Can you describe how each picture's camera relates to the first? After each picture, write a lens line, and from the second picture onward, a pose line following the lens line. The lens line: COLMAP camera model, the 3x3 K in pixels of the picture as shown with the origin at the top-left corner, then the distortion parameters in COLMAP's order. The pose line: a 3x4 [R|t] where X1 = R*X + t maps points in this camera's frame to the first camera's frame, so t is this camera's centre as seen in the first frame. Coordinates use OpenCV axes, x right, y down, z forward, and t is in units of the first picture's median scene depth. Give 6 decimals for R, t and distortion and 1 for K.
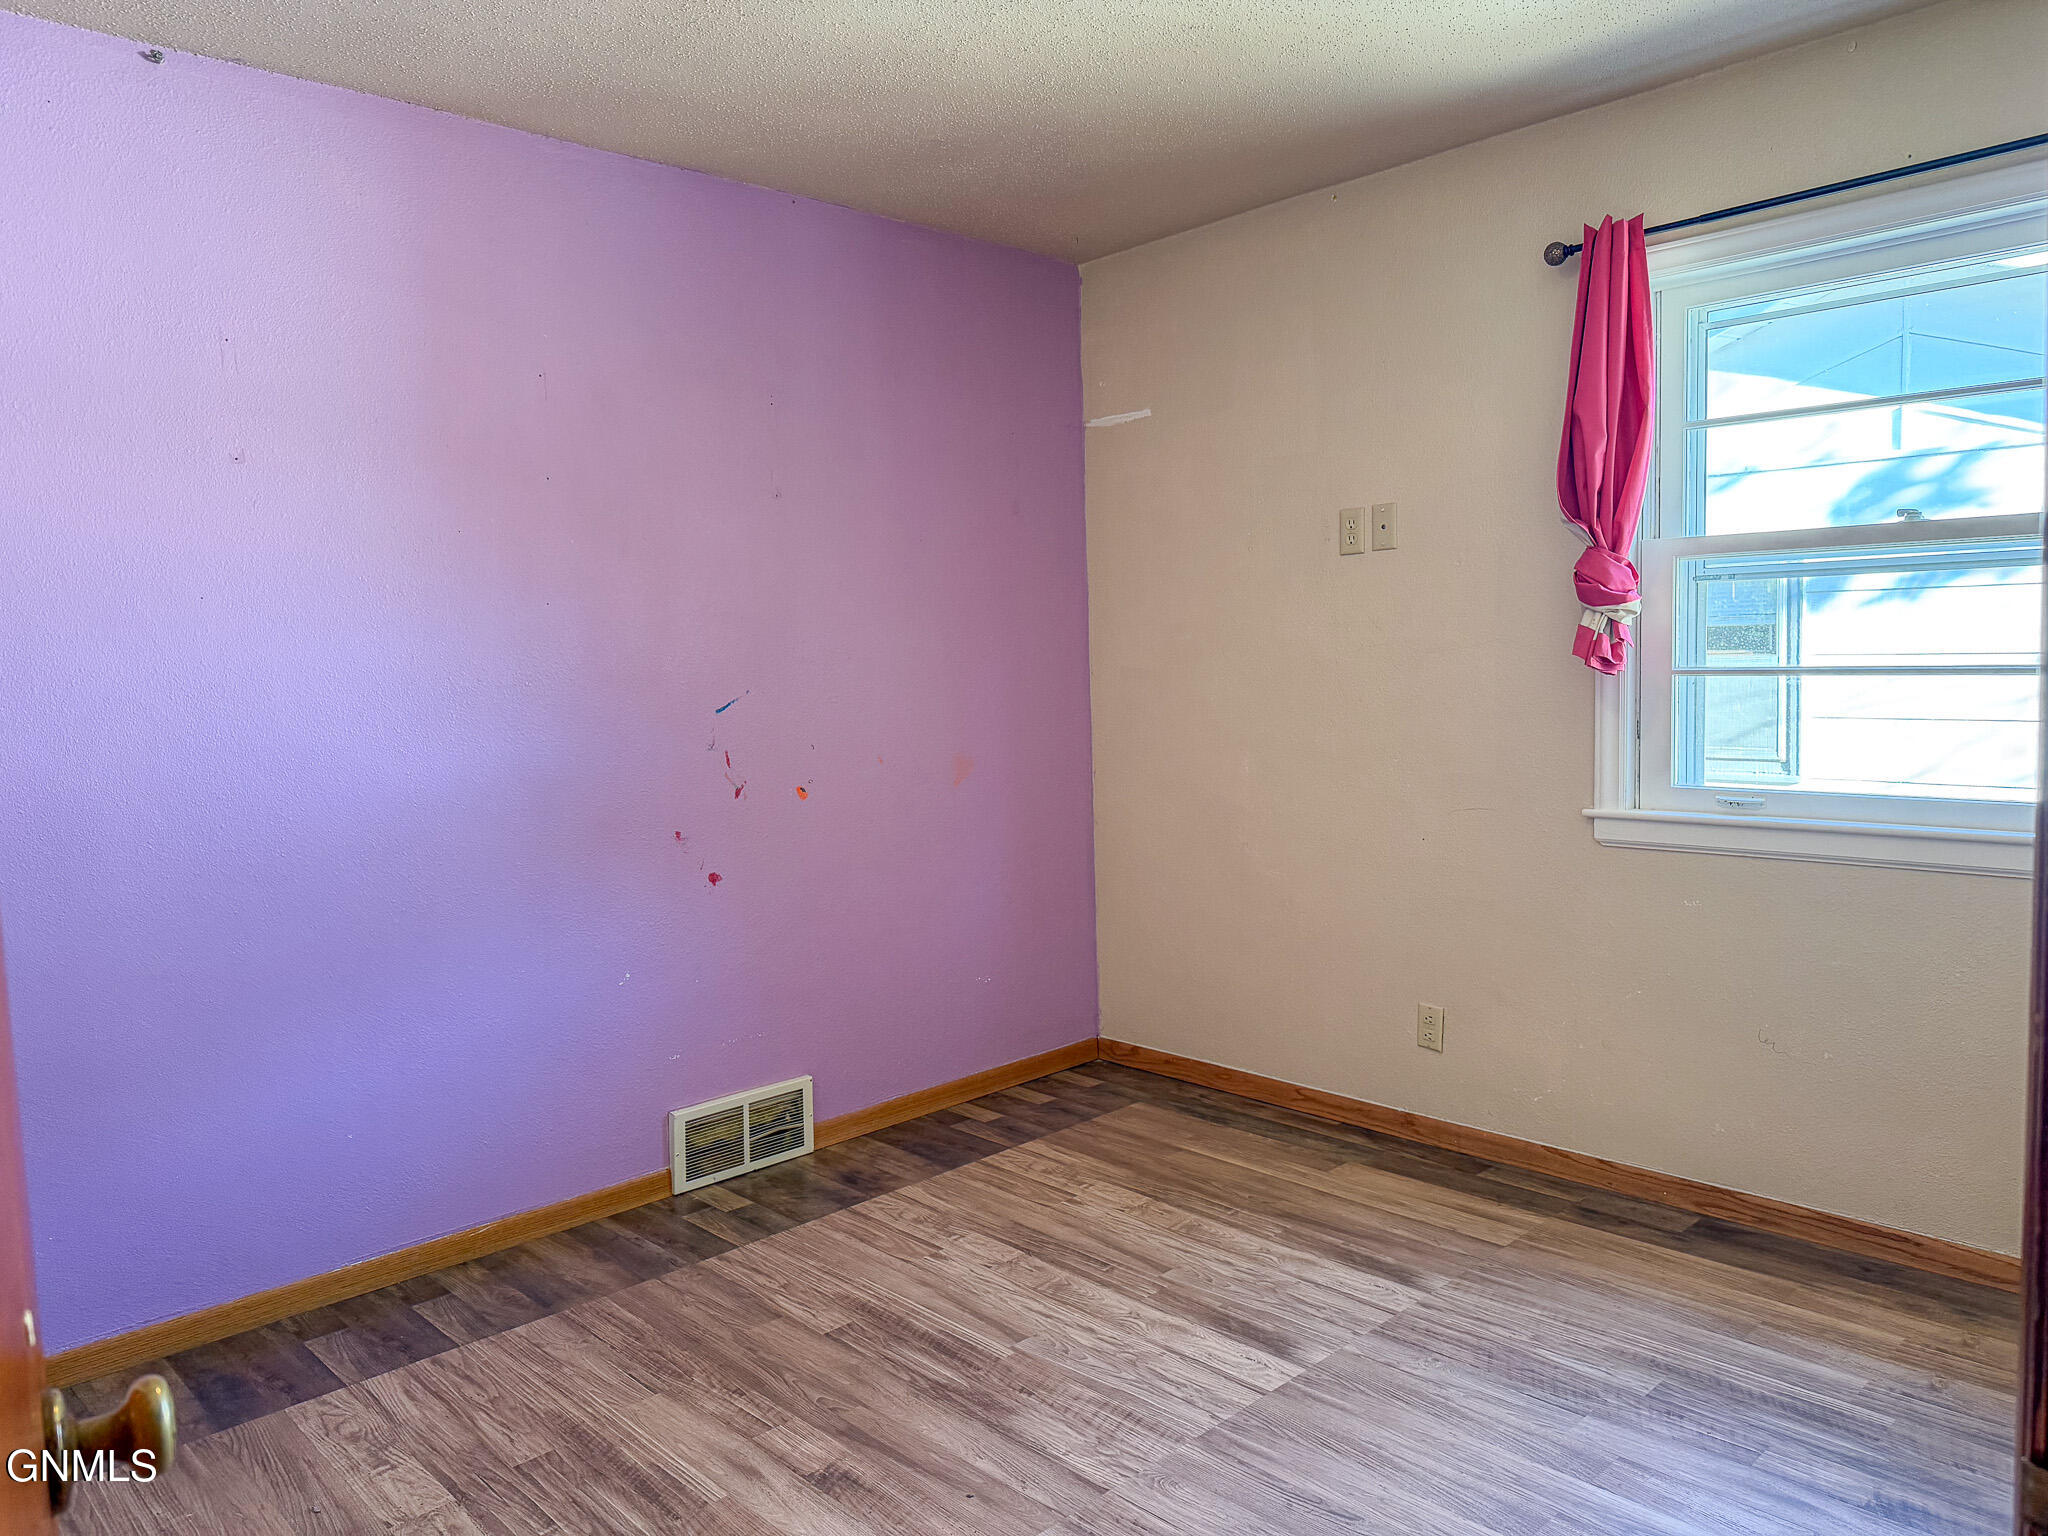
lens RADIAL K [[1416.6, 0, 1034.4], [0, 1416.6, 765.9], [0, 0, 1]] dist [0.070725, -0.094229]
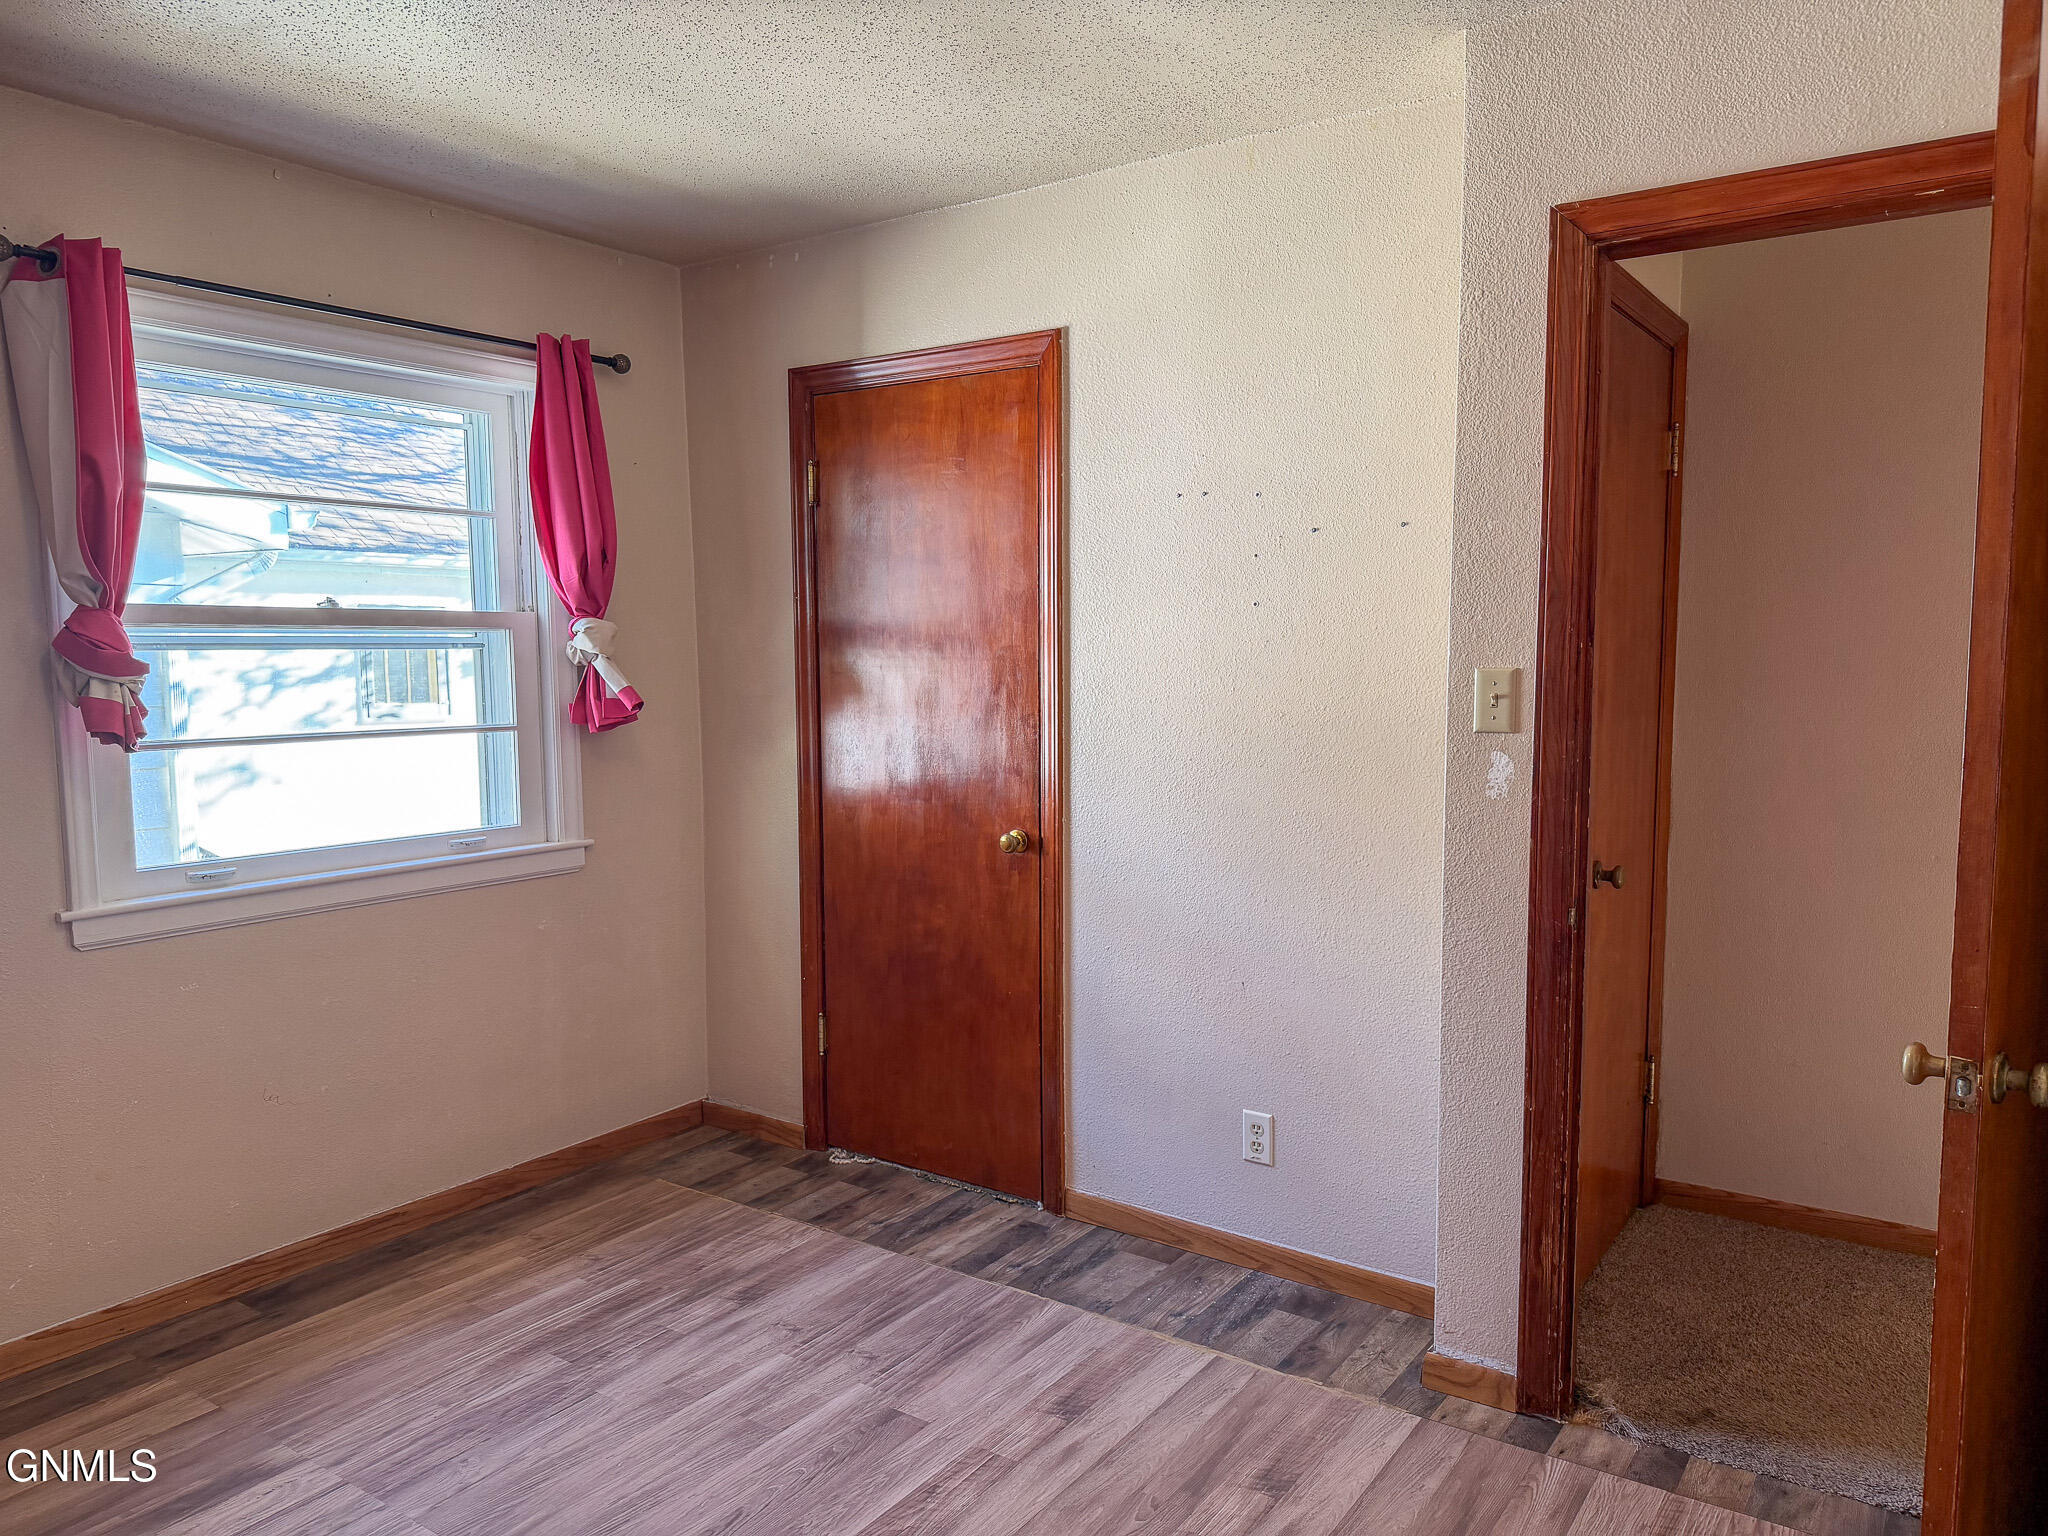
lens RADIAL K [[1416.6, 0, 1032.6], [0, 1416.6, 775.2], [0, 0, 1]] dist [0.070725, -0.094229]
pose [[-0.196702, -0.060215, 0.978612, -0.644952], [0.086082, 0.993197, 0.078415, -0.079662], [-0.976677, 0.099666, -0.190181, 0.687449]]
